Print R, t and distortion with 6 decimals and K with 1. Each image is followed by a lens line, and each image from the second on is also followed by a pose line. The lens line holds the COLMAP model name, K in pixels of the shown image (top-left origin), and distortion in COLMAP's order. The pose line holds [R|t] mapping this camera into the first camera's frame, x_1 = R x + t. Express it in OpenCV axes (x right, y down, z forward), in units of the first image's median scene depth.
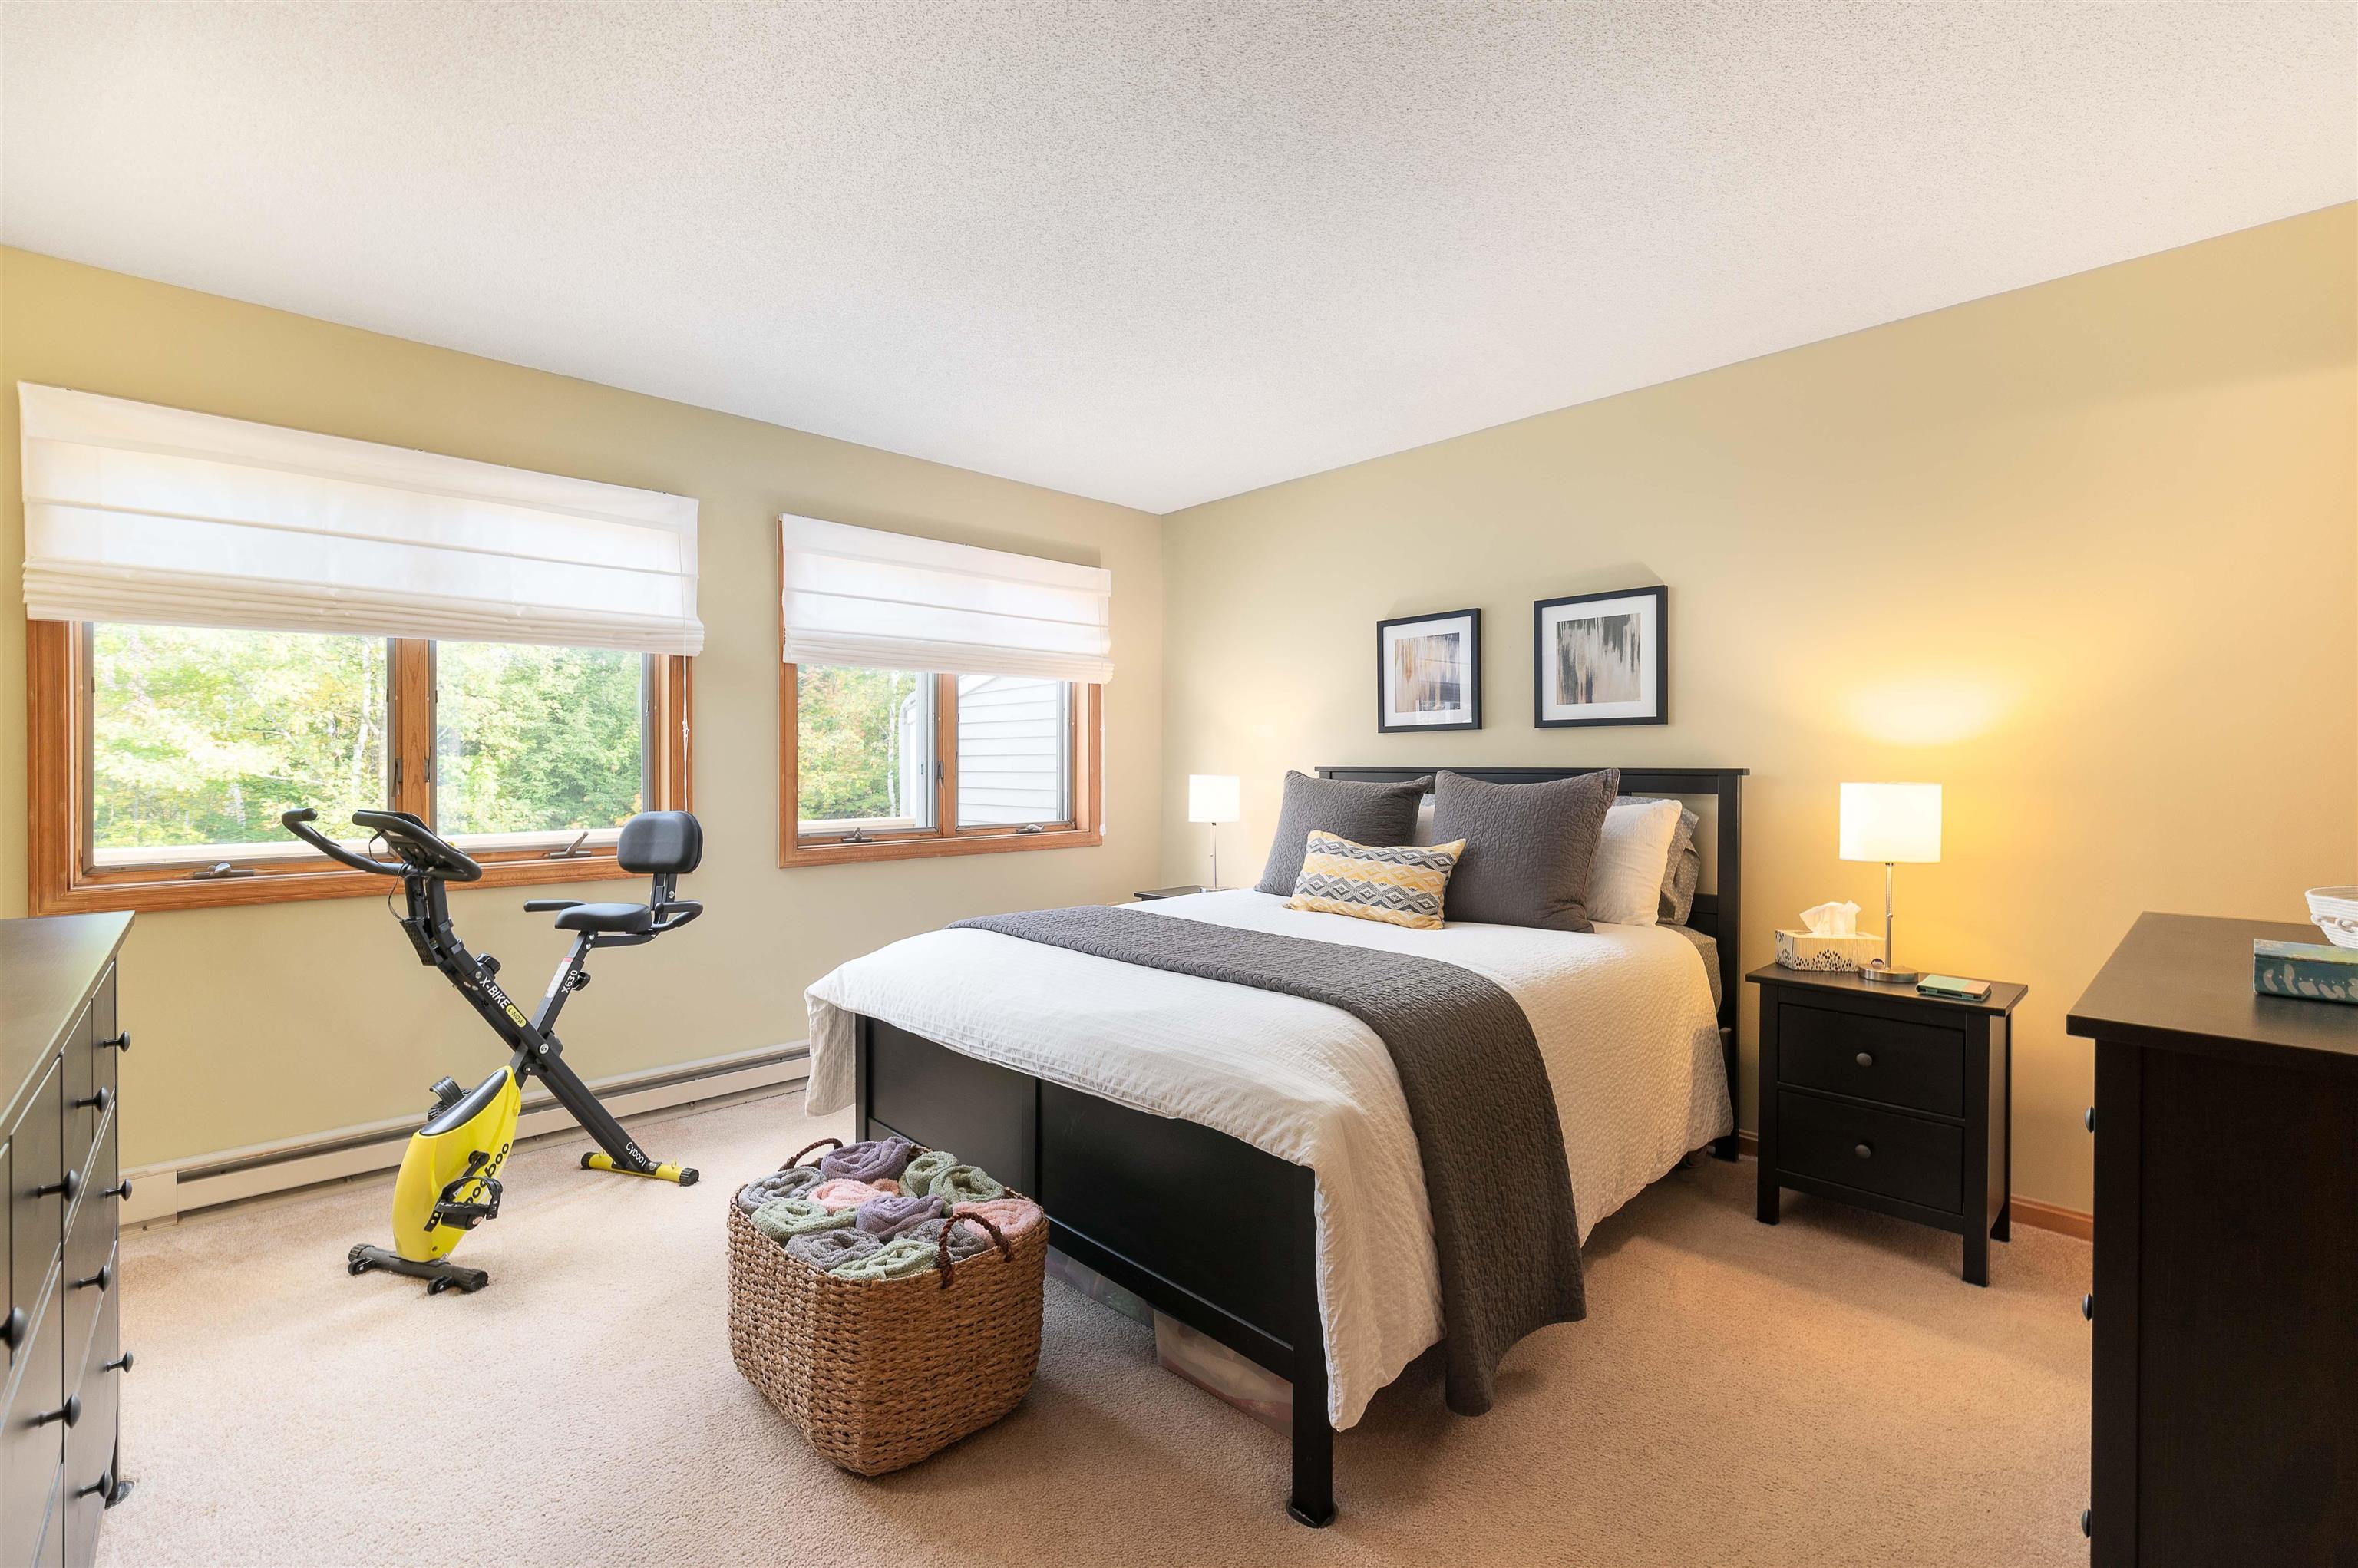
lens RADIAL K [[1024.9, 0, 1198.7], [0, 1024.9, 777.6], [0, 0, 1]] dist [0.004905, 0.000402]
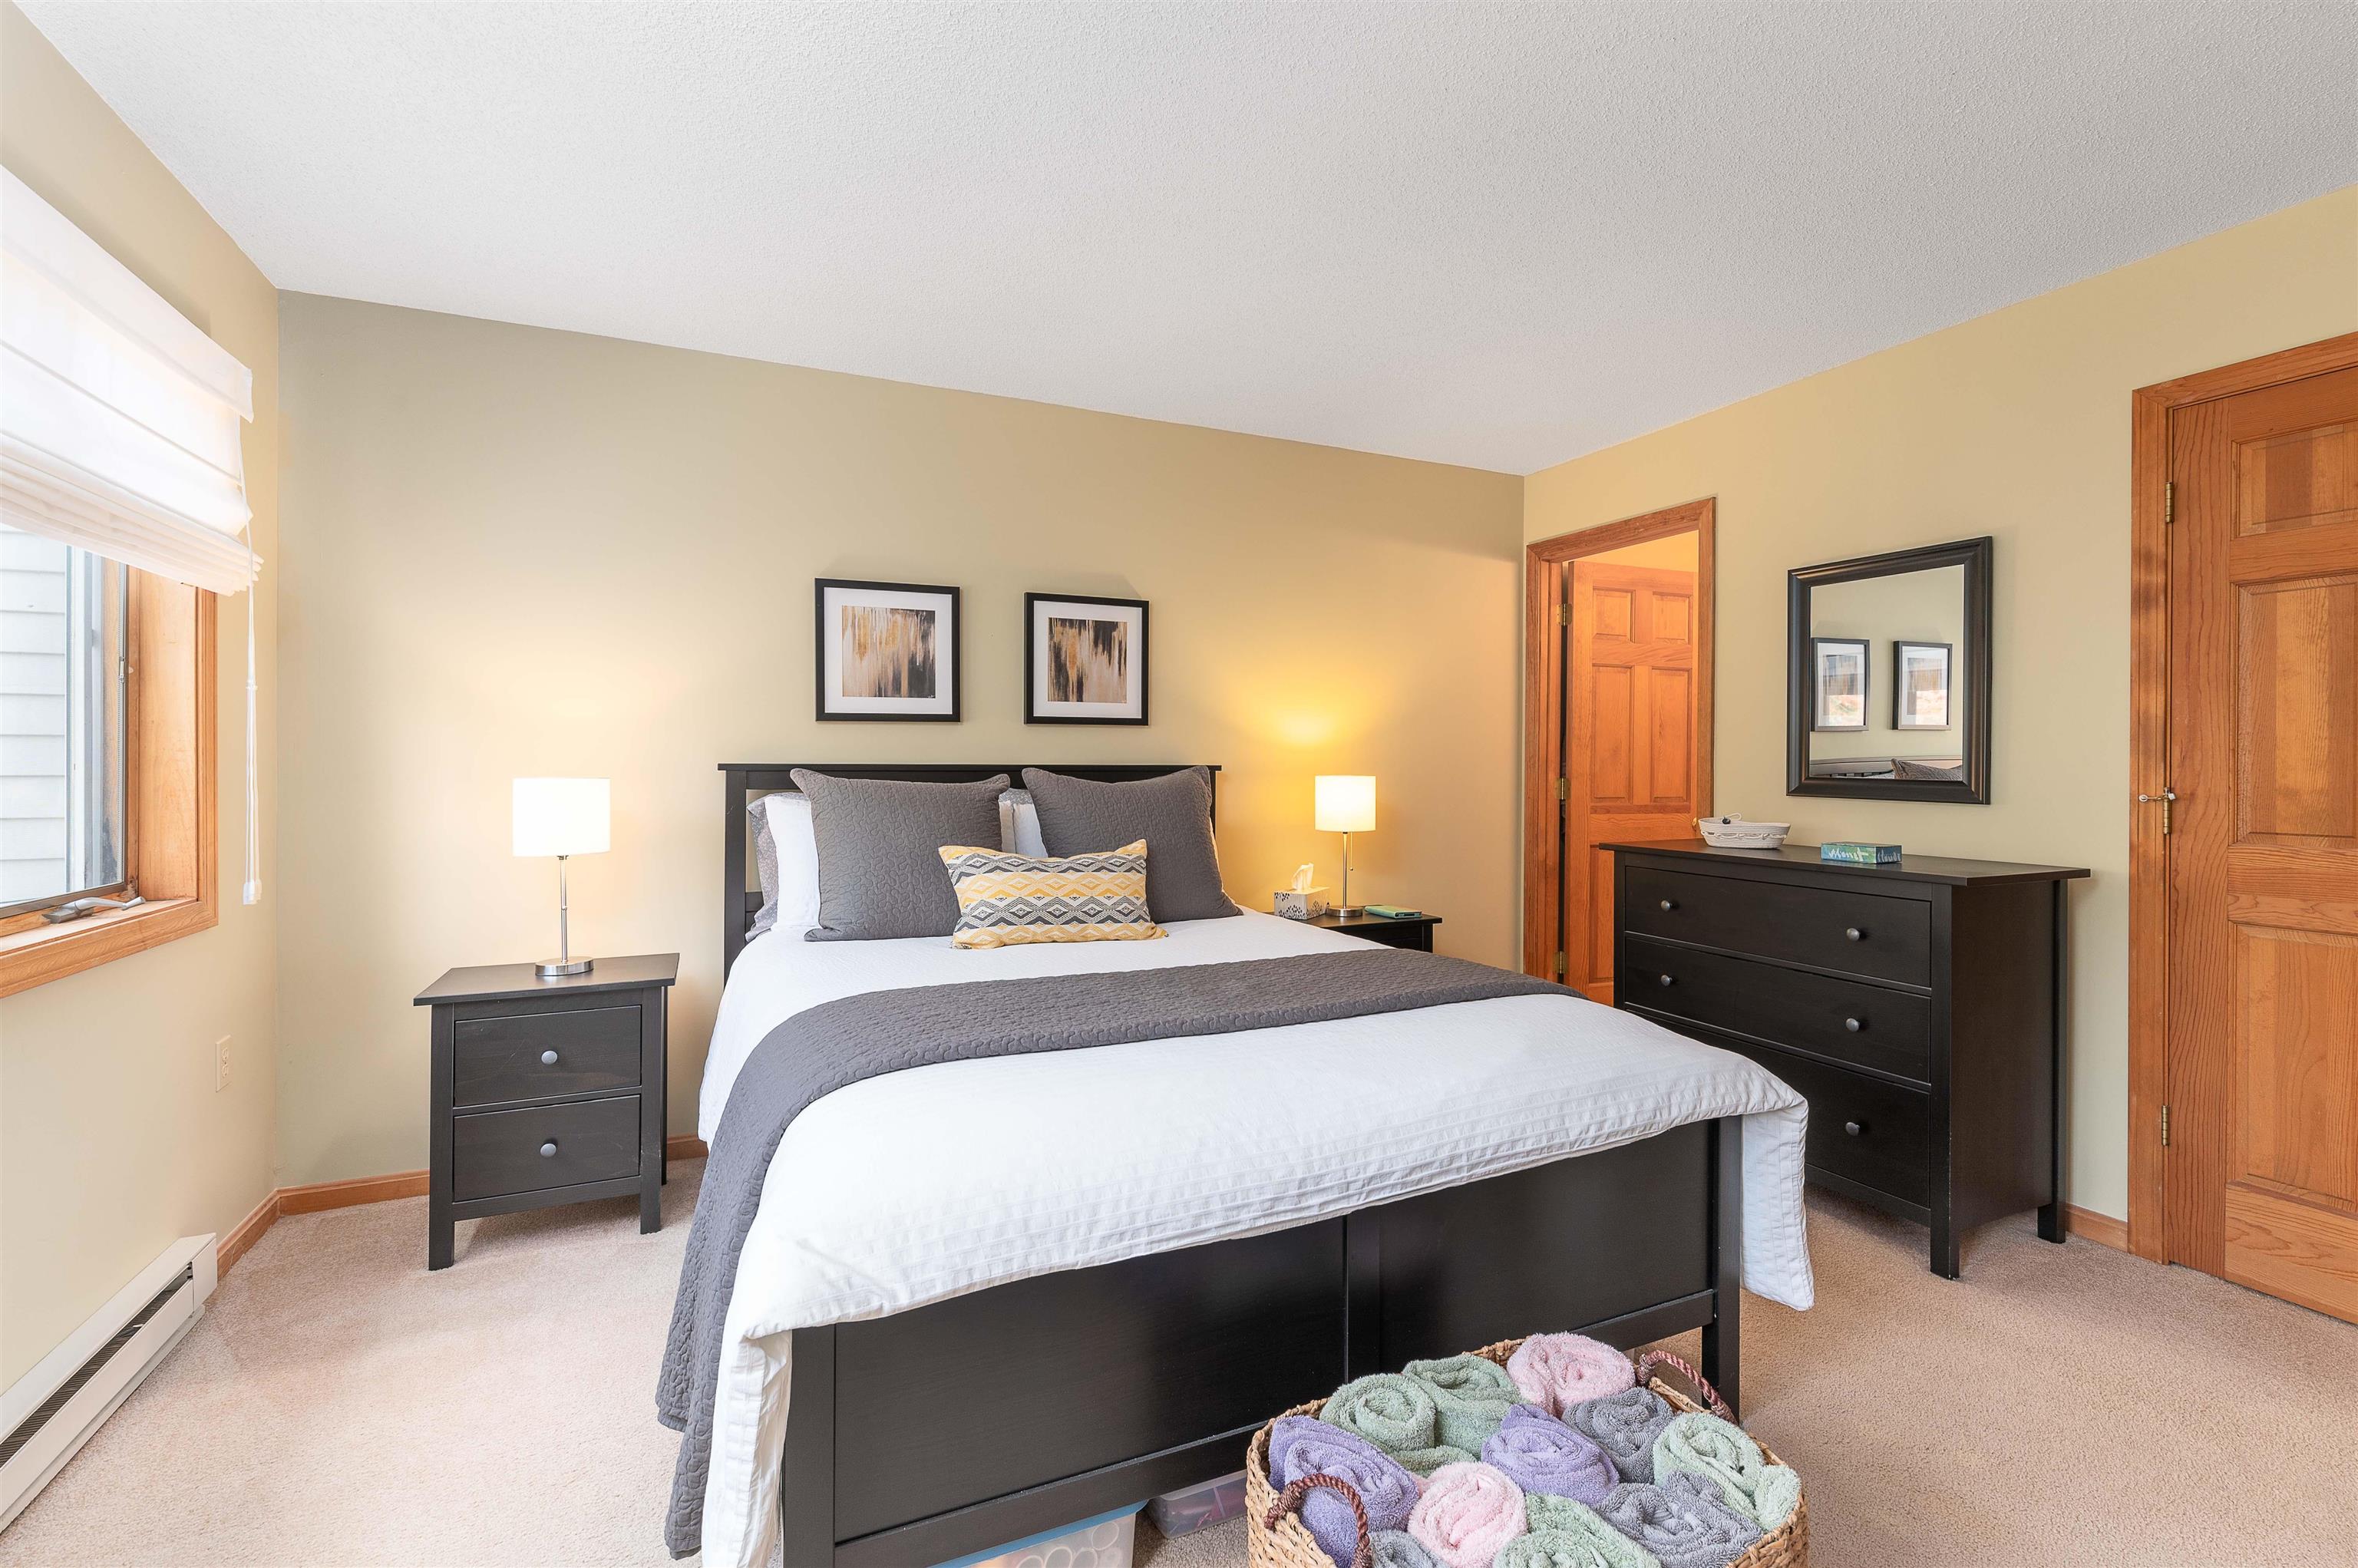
lens RADIAL K [[1024.9, 0, 1189.4], [0, 1024.9, 768.0], [0, 0, 1]] dist [0.004905, 0.000402]
pose [[0.335997, -0.004598, 0.941852, -0.546072], [0.009382, 0.999955, 0.001534, -0.007183], [-0.941816, 0.008321, 0.336025, 0.552458]]
